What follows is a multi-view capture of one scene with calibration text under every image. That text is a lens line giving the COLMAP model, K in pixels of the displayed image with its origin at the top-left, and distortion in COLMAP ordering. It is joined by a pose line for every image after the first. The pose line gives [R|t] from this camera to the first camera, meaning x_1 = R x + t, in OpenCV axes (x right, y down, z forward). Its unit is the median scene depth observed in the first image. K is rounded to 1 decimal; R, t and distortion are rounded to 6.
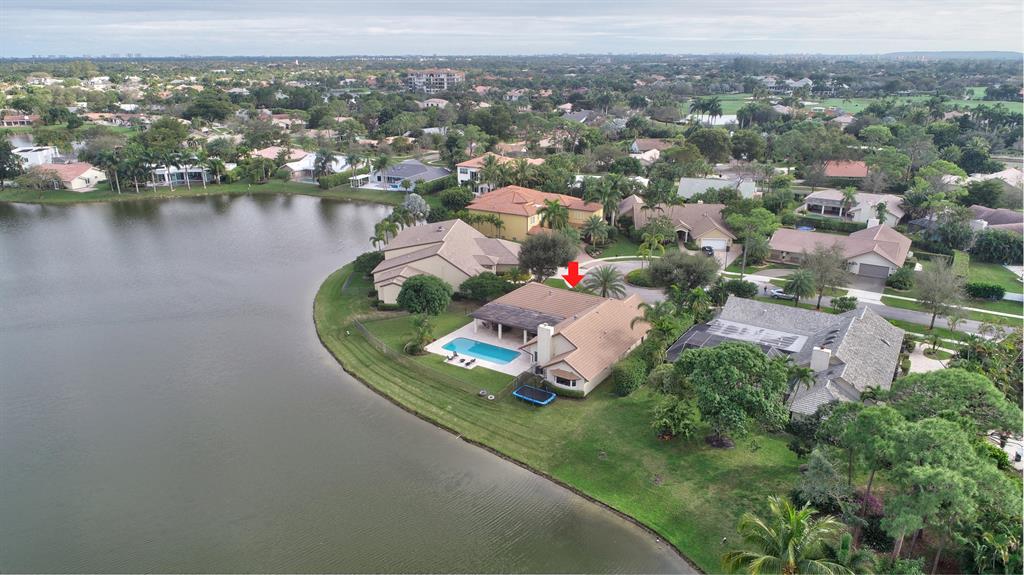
lens RADIAL K [[699.3, 0, 512.0], [0, 699.3, 287.5], [0, 0, 1]] dist [-0.003343, 0.002826]
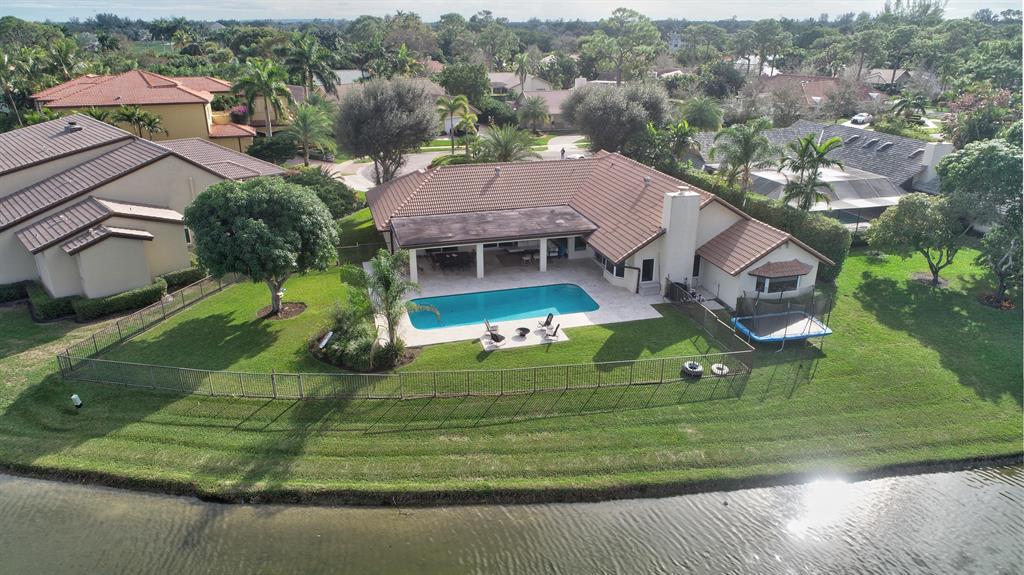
lens RADIAL K [[699.3, 0, 512.0], [0, 699.3, 287.5], [0, 0, 1]] dist [-0.003343, 0.002826]
pose [[0.666398, -0.264744, 0.697011, -0.160160], [0.242009, 0.961026, 0.133644, 0.011969], [-0.705227, 0.079623, 0.704497, 0.334945]]
